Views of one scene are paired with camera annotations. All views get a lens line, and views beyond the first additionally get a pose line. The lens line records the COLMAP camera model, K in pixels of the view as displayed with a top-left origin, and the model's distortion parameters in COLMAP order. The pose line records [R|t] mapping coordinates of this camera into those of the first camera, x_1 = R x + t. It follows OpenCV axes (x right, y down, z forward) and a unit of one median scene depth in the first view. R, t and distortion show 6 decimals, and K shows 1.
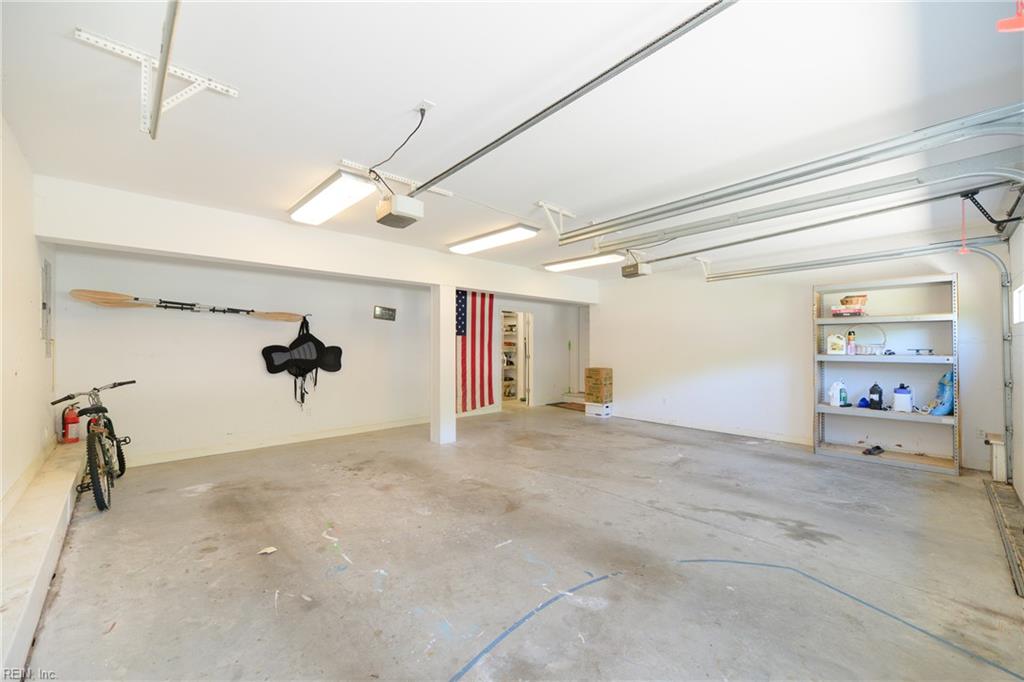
lens RADIAL K [[409.8, 0, 514.6], [0, 409.8, 340.5], [0, 0, 1]] dist [0.019753, -0.002800]
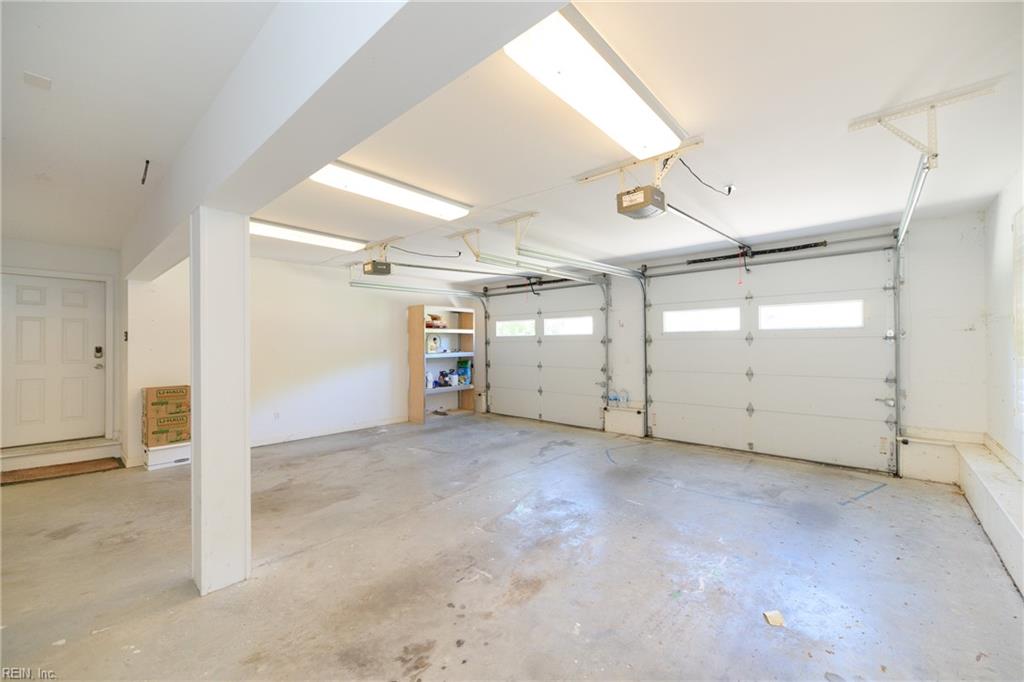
lens RADIAL K [[409.8, 0, 515.1], [0, 409.8, 343.2], [0, 0, 1]] dist [0.019753, -0.002800]
pose [[-0.089351, 0.004766, 0.995989, -0.827431], [-0.005305, 0.999972, -0.005261, 0.004190], [-0.995986, -0.005754, -0.089324, 0.969009]]
